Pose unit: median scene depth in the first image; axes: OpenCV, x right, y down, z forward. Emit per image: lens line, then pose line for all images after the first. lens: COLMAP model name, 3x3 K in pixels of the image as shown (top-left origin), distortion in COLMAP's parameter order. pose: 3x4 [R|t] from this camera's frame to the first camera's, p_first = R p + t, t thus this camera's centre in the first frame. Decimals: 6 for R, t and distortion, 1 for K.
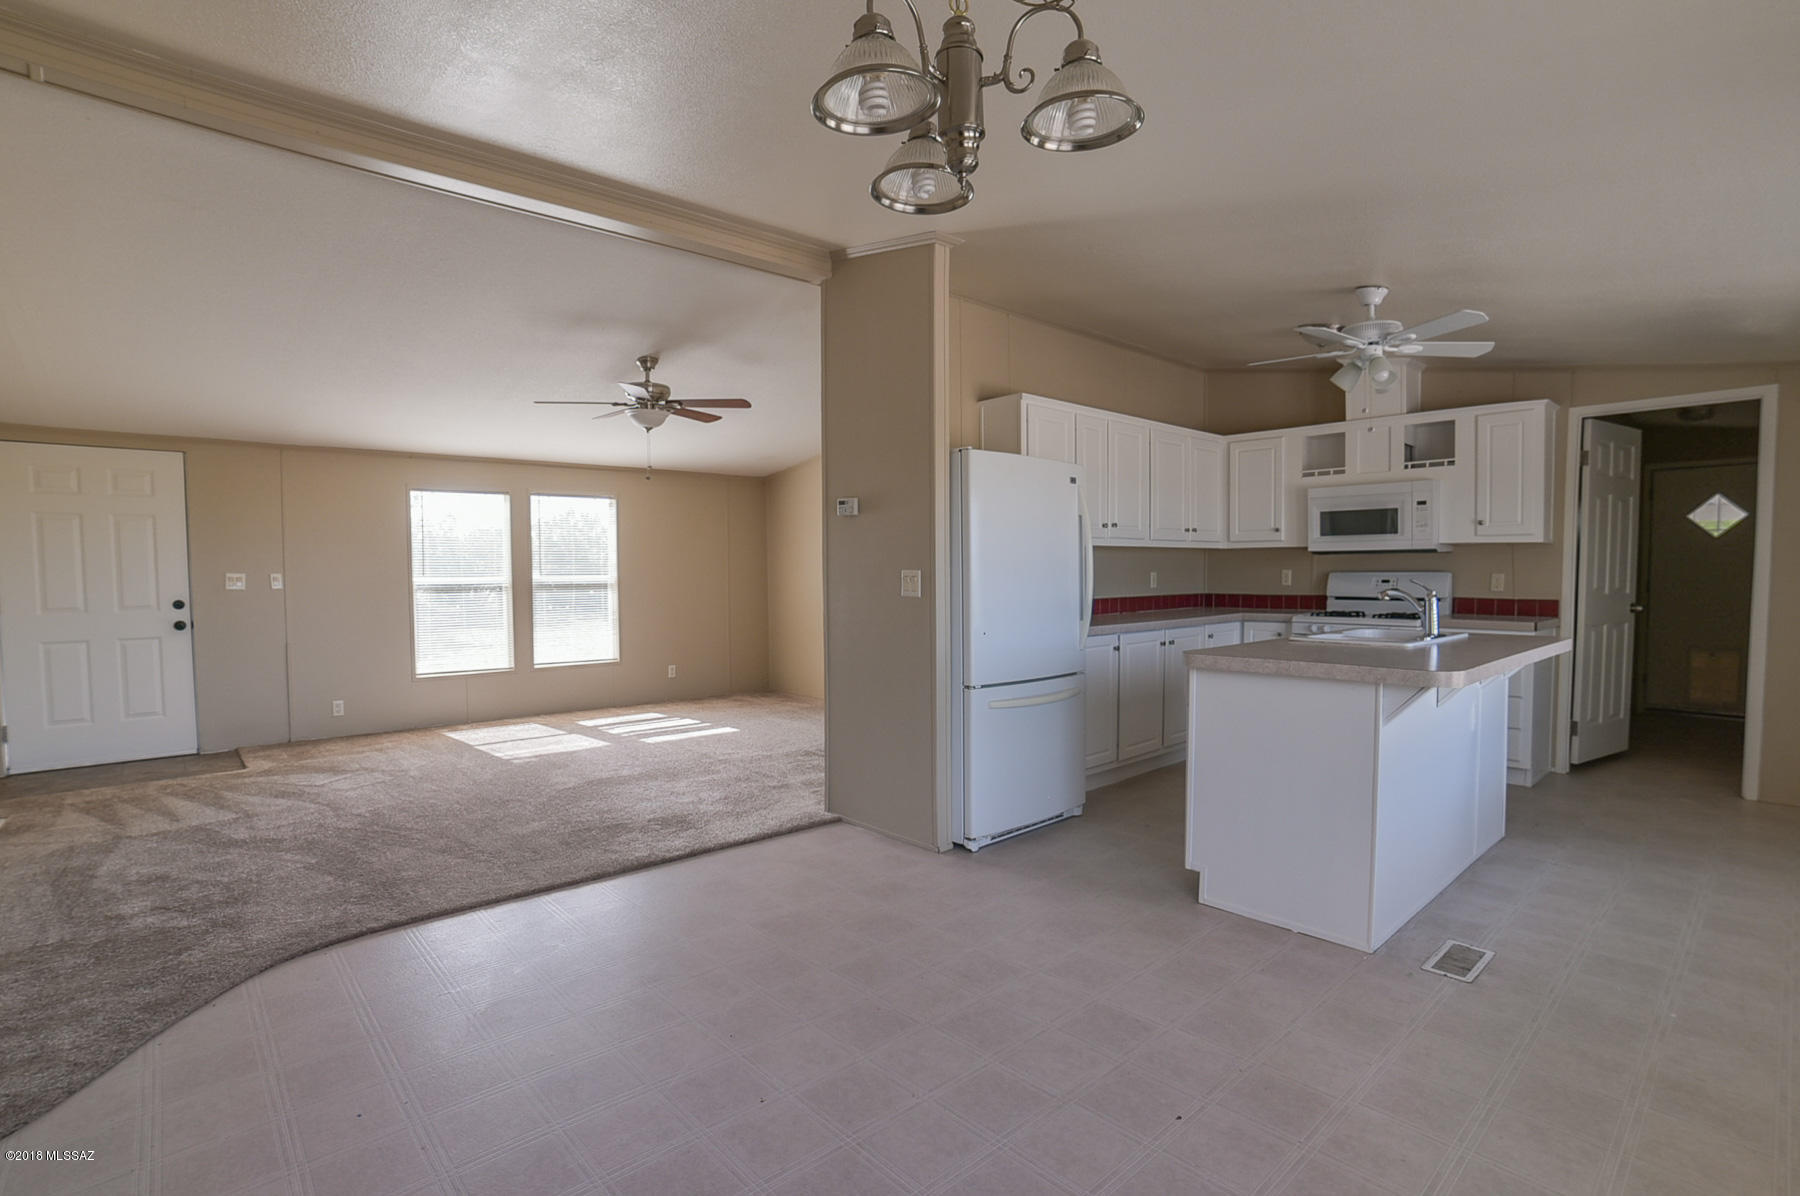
lens RADIAL K [[862.5, 0, 900.7], [0, 862.5, 605.4], [0, 0, 1]] dist [-0.089634, 0.040576]
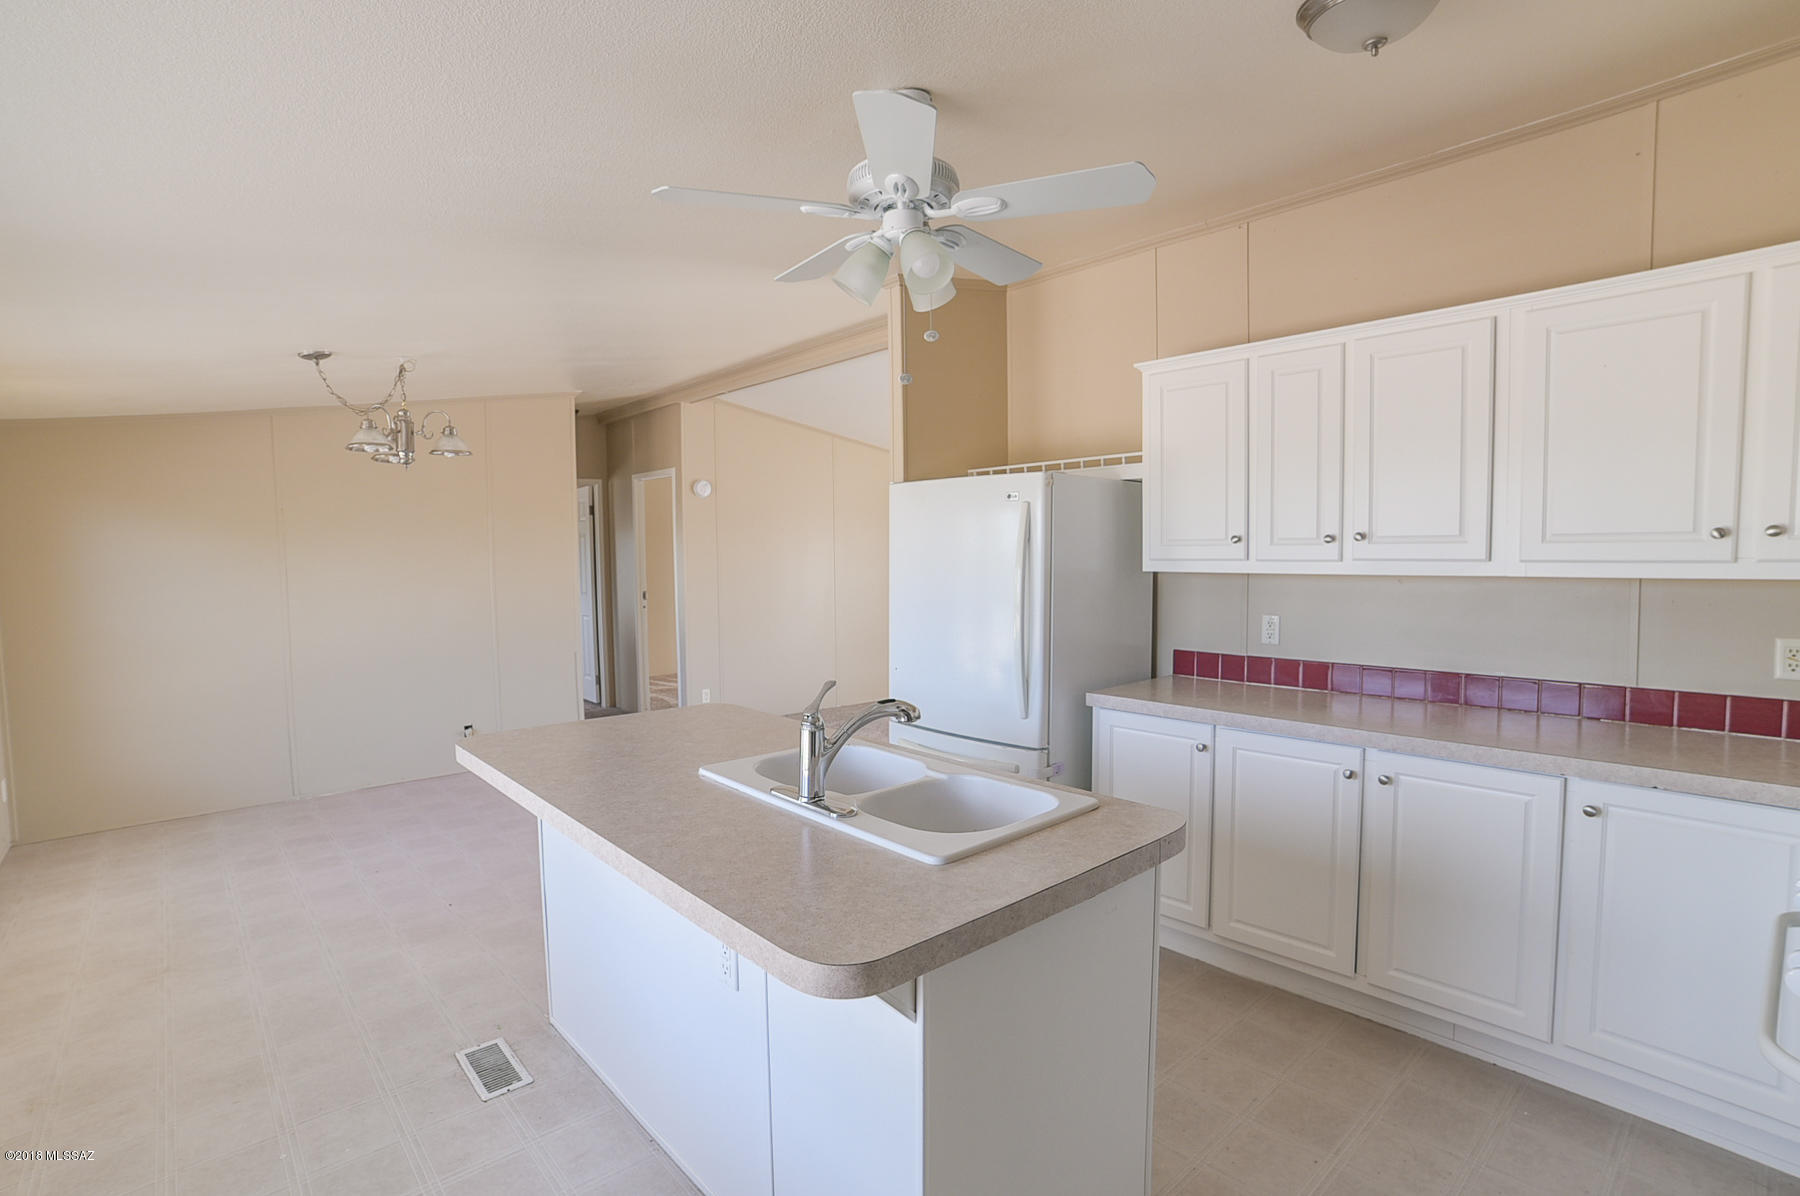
lens RADIAL K [[862.5, 0, 900.7], [0, 862.5, 605.4], [0, 0, 1]] dist [-0.089634, 0.040576]
pose [[-0.004239, 0.069720, -0.997558, 0.724637], [-0.030023, 0.997108, 0.069816, -0.073474], [0.999540, 0.030246, -0.002133, 0.670580]]
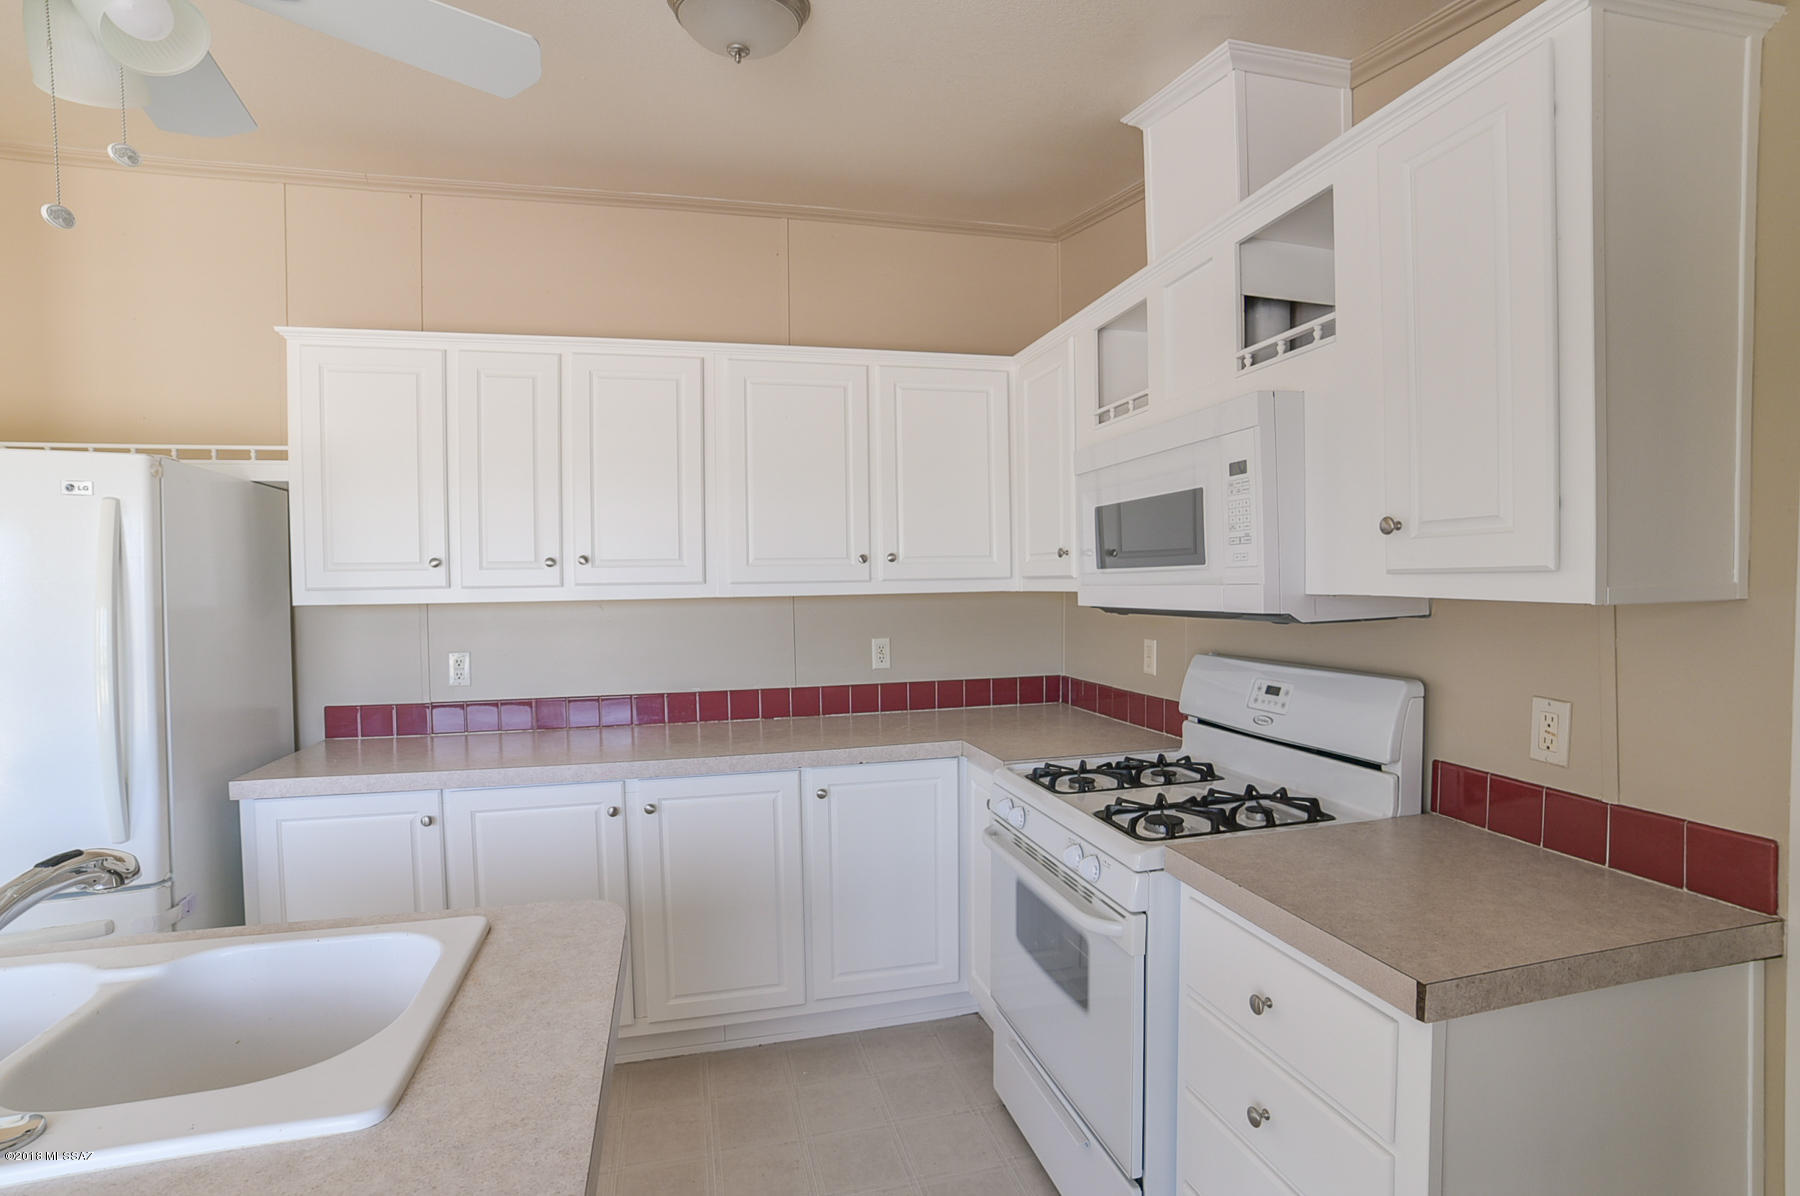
lens RADIAL K [[862.5, 0, 900.7], [0, 862.5, 605.4], [0, 0, 1]] dist [-0.089634, 0.040576]
pose [[0.883686, 0.007296, -0.468024, 0.606977], [-0.010833, 0.999929, -0.004865, -0.061871], [0.467955, 0.009369, 0.883702, 0.602584]]
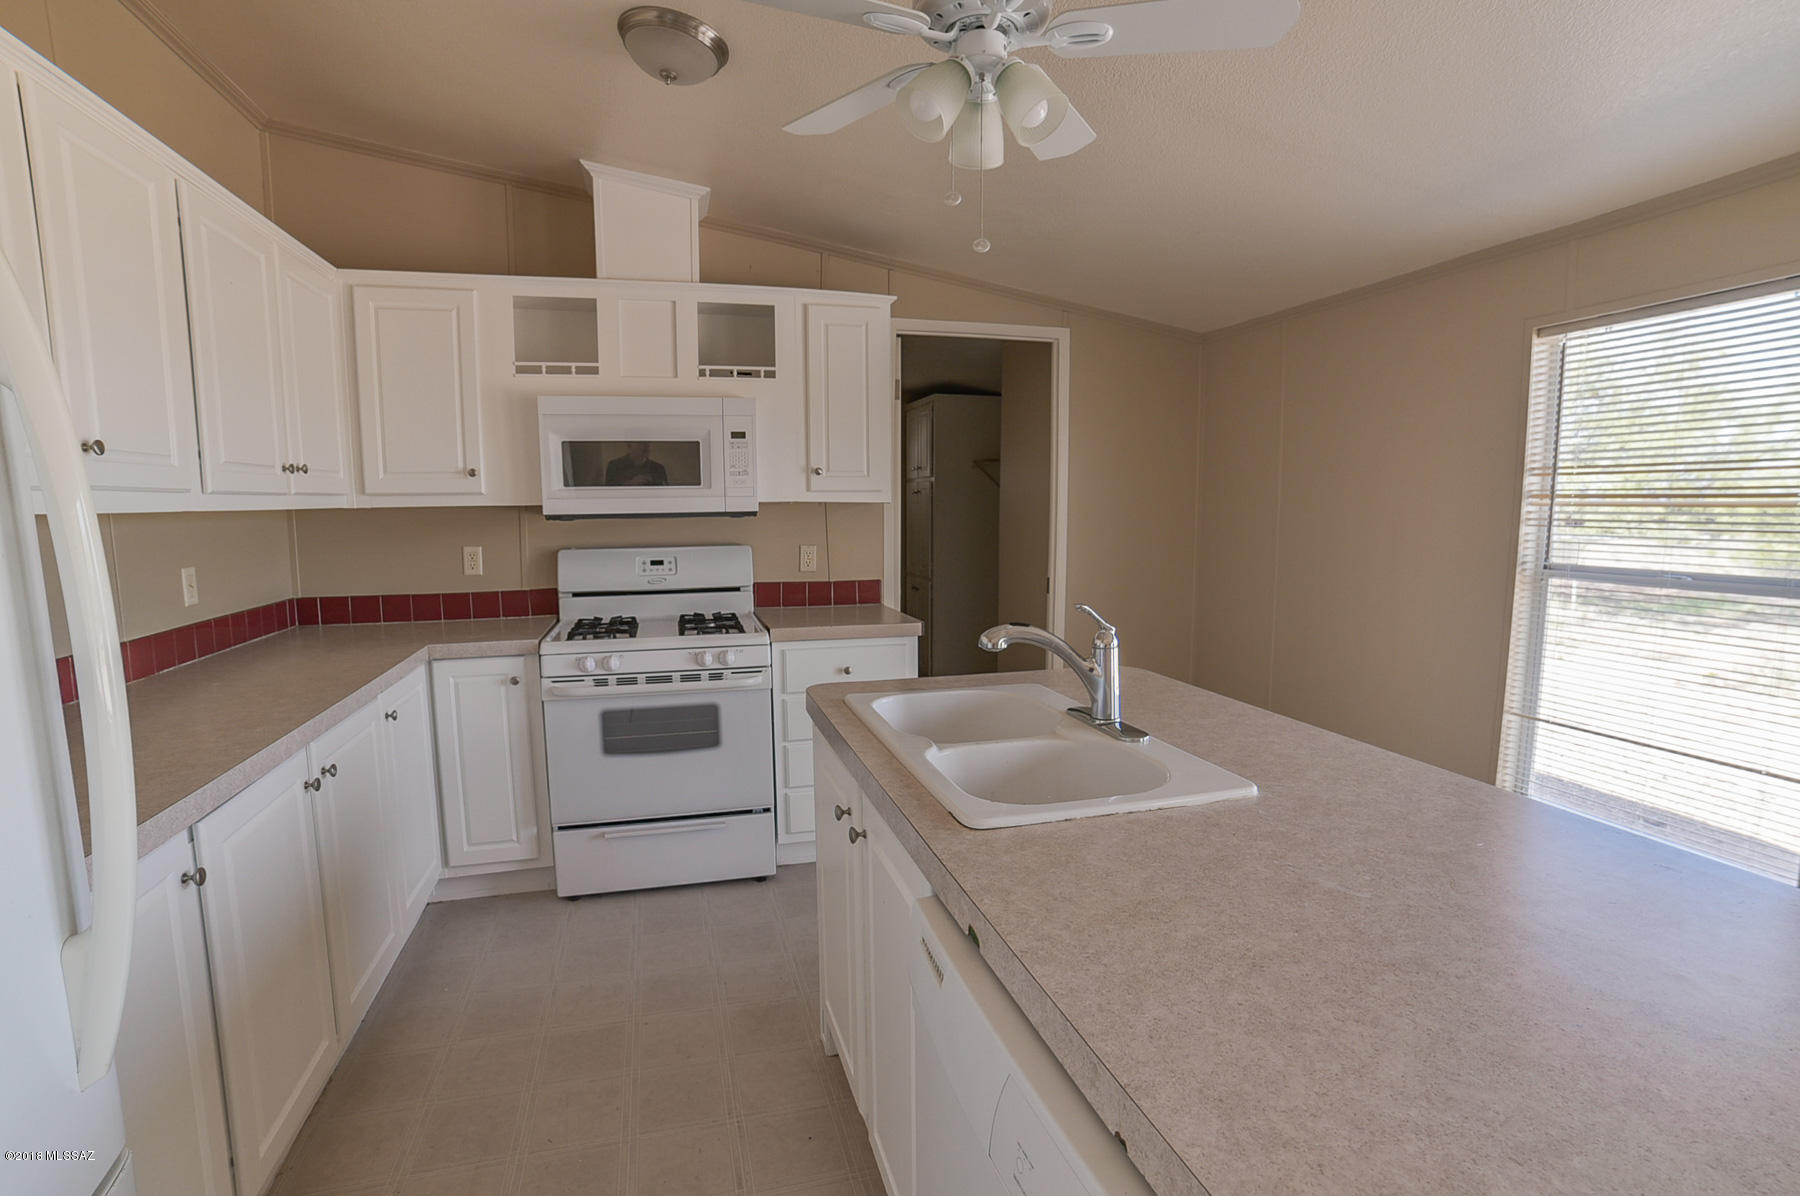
lens RADIAL K [[862.5, 0, 900.7], [0, 862.5, 605.4], [0, 0, 1]] dist [-0.089634, 0.040576]
pose [[0.447078, -0.101977, 0.888663, 0.103332], [0.038665, 0.994755, 0.094699, -0.049792], [-0.893659, -0.007977, 0.448675, 0.566667]]
